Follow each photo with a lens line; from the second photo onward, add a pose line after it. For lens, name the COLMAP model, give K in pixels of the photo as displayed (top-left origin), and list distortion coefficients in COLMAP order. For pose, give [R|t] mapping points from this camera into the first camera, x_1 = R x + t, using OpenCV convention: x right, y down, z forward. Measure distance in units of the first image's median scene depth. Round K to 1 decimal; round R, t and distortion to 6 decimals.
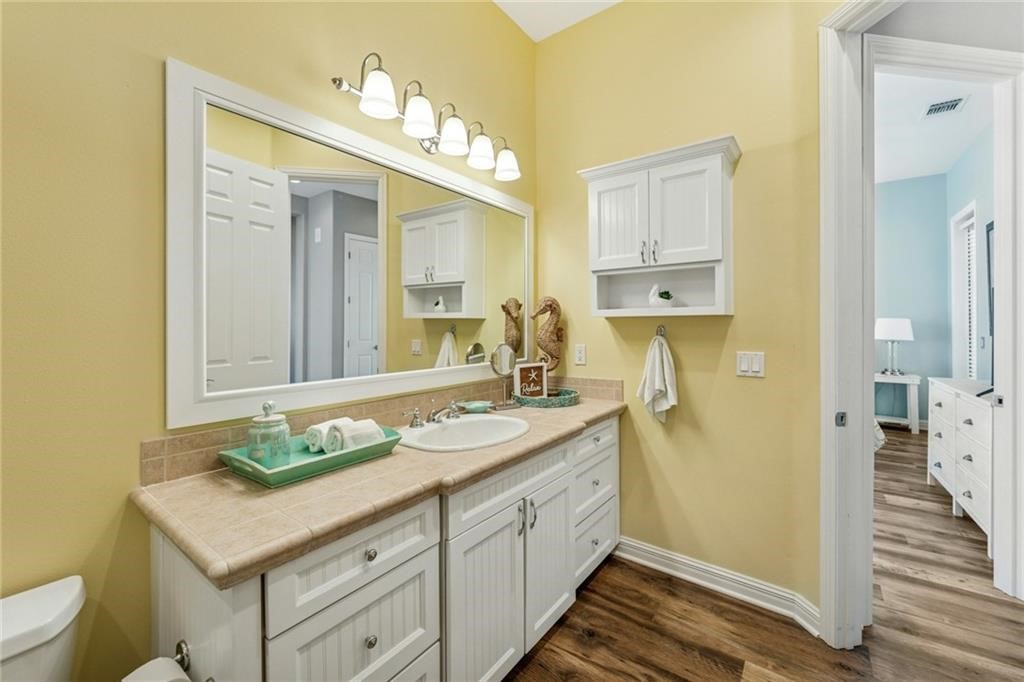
lens RADIAL K [[407.3, 0, 515.4], [0, 407.3, 330.3], [0, 0, 1]] dist [0.000706, -0.000232]
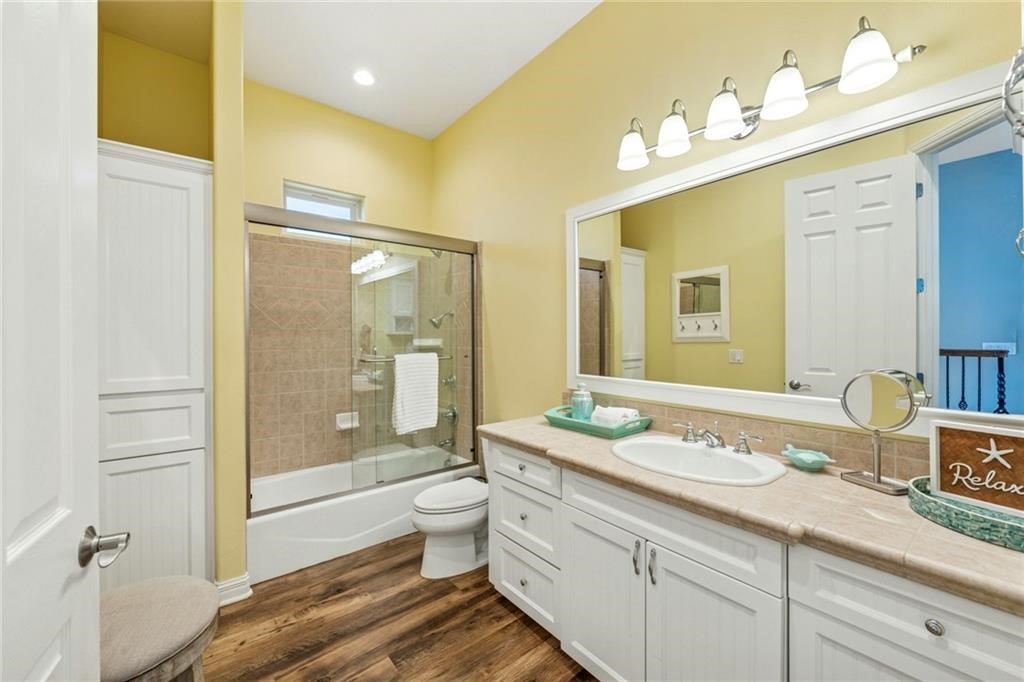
lens RADIAL K [[407.3, 0, 515.0], [0, 407.3, 338.1], [0, 0, 1]] dist [0.000706, -0.000232]
pose [[-0.254036, 0.003044, -0.967190, 0.857460], [-0.008651, 0.999948, 0.005419, -0.017566], [0.967156, 0.009744, -0.253996, 0.874099]]
